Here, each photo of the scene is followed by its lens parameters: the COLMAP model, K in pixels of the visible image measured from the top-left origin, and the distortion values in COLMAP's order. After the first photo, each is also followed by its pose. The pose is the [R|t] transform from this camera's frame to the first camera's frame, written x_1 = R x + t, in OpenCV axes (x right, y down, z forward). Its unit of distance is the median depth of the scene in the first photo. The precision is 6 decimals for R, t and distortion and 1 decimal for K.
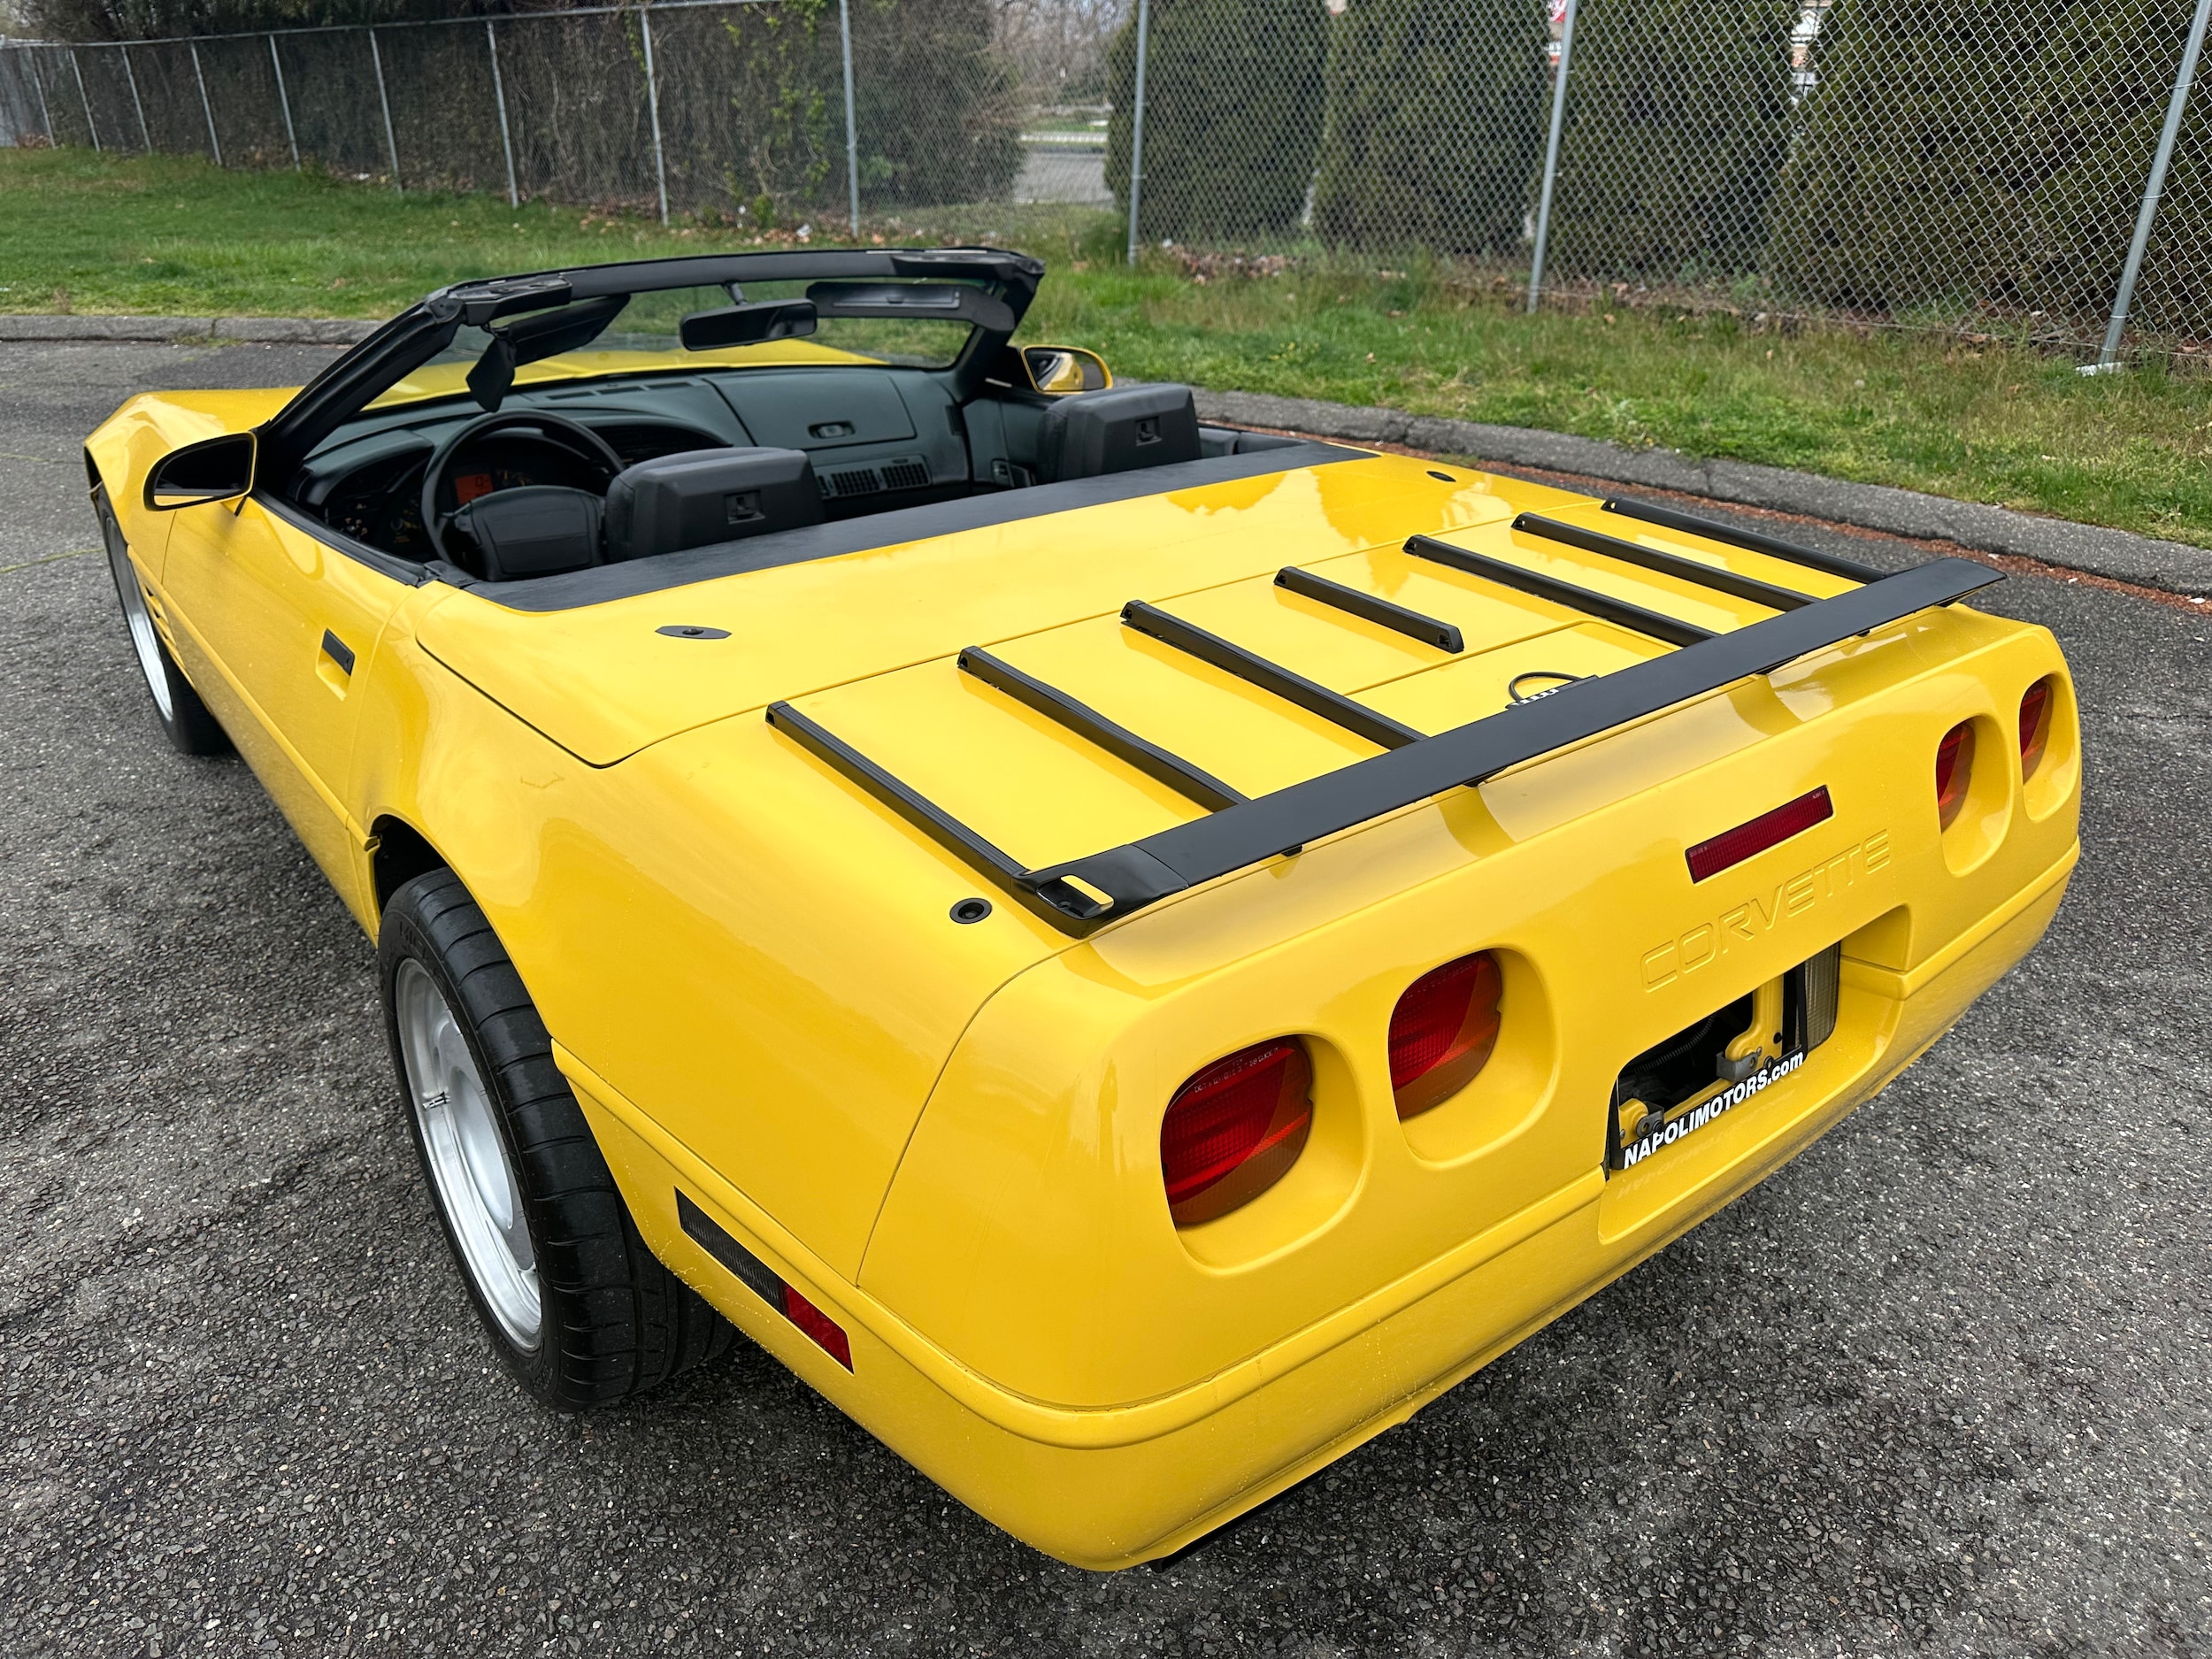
lens RADIAL K [[1566.3, 0, 1118.5], [0, 1566.3, 825.2], [0, 0, 1]] dist [0.016949, -0.022730]
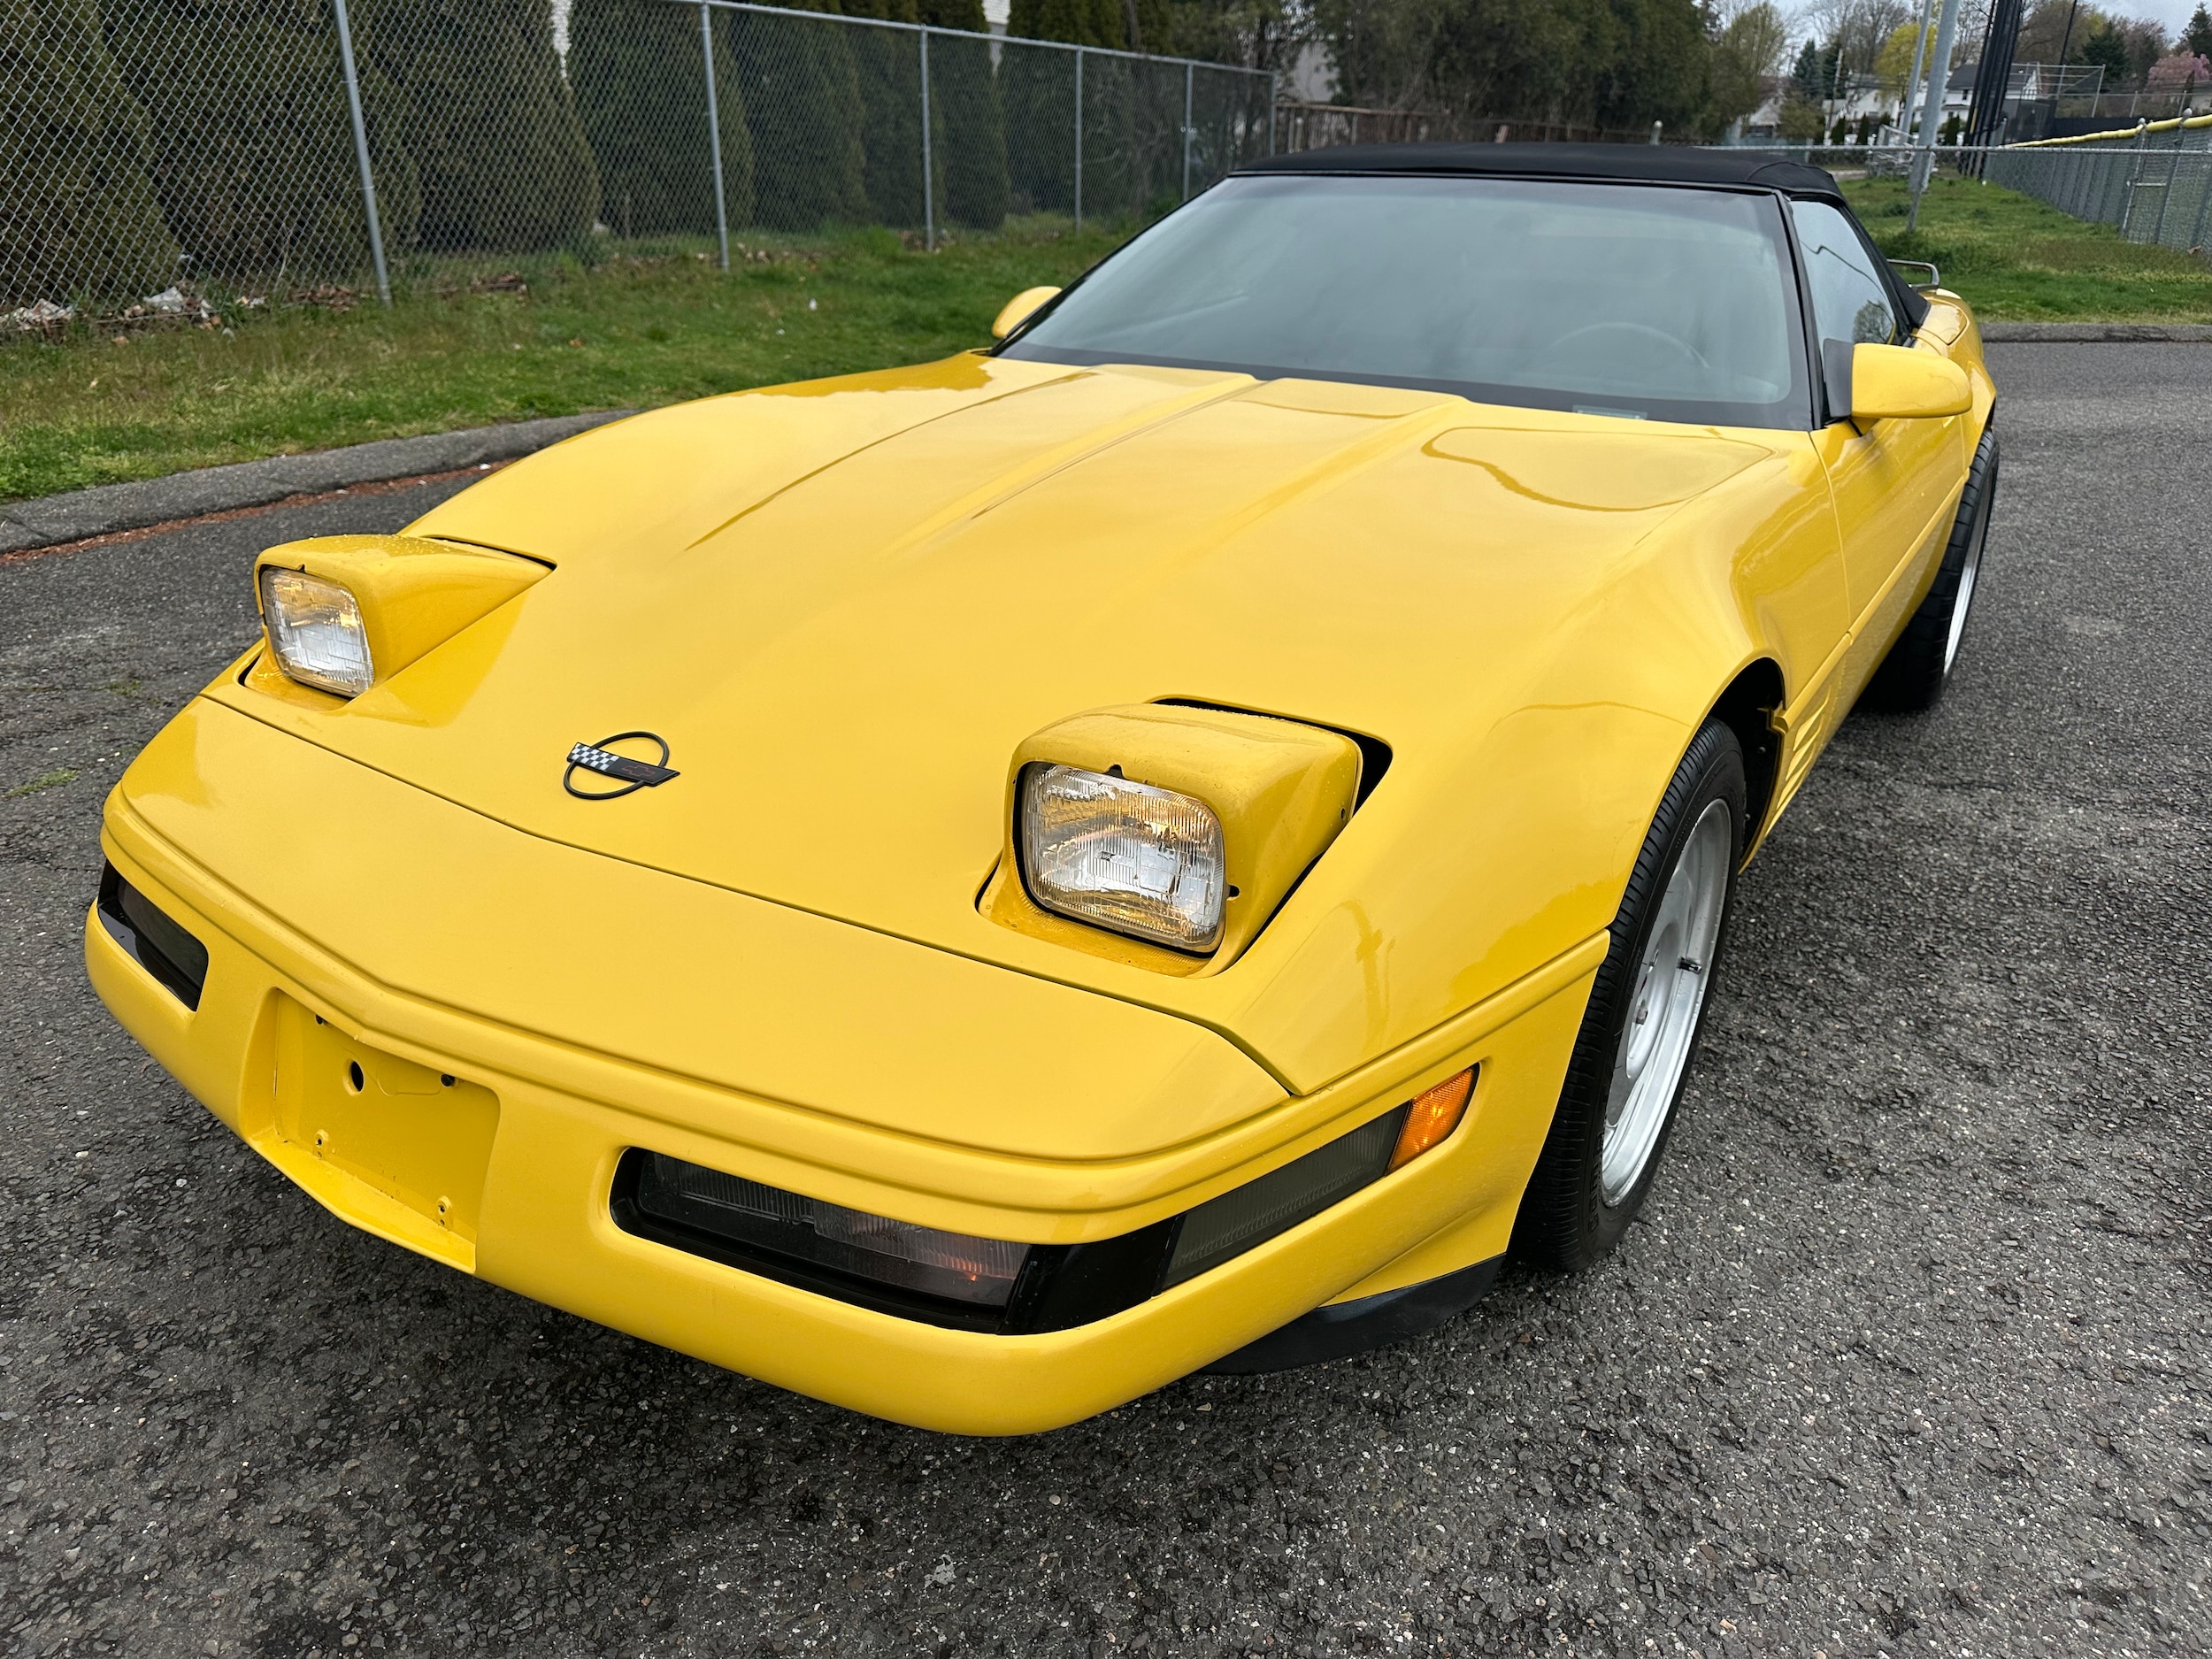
lens RADIAL K [[1566.3, 0, 1102.1], [0, 1566.3, 821.6], [0, 0, 1]] dist [0.016949, -0.022730]
pose [[-0.327127, -0.380554, 0.864966, -1.022769], [0.390829, 0.778889, 0.490494, -0.512654], [-0.860372, 0.498508, -0.106064, 1.242363]]
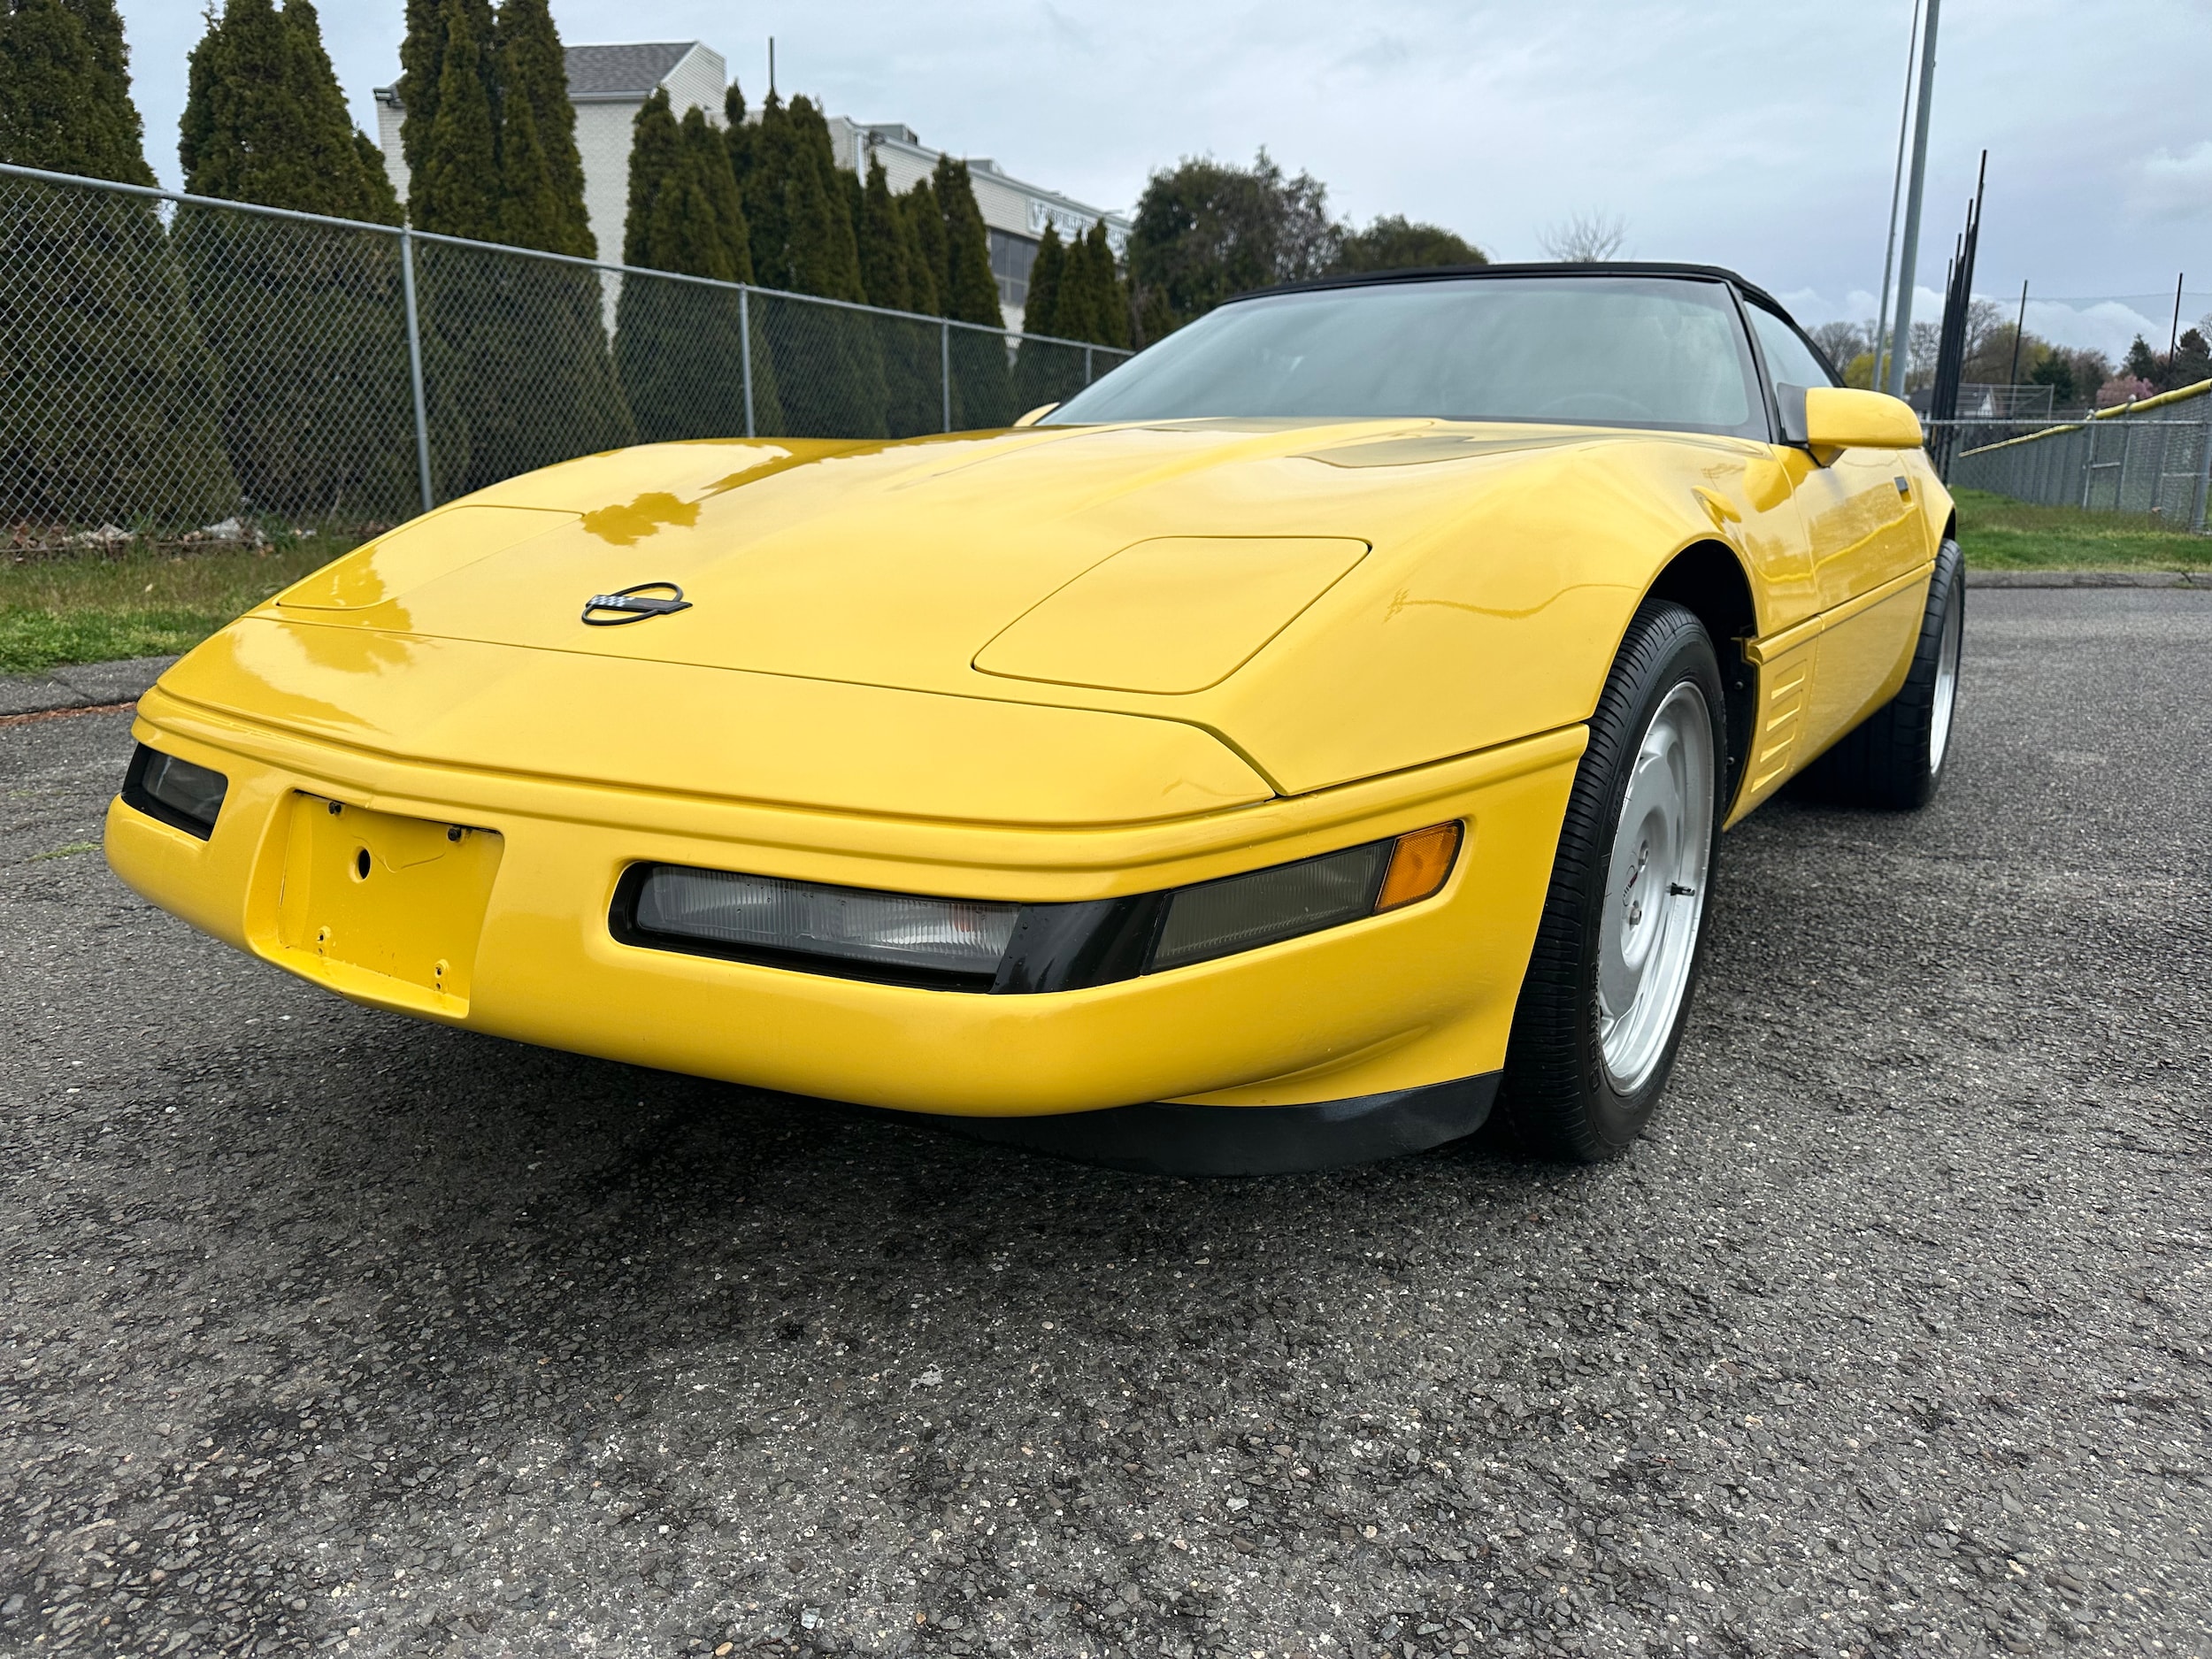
lens RADIAL K [[1566.3, 0, 1100.5], [0, 1566.3, 831.5], [0, 0, 1]] dist [0.016949, -0.022730]
pose [[-0.320702, -0.219925, 0.921294, -1.076114], [0.395909, 0.852501, 0.341319, -0.406766], [-0.860469, 0.474210, -0.186328, 1.305191]]
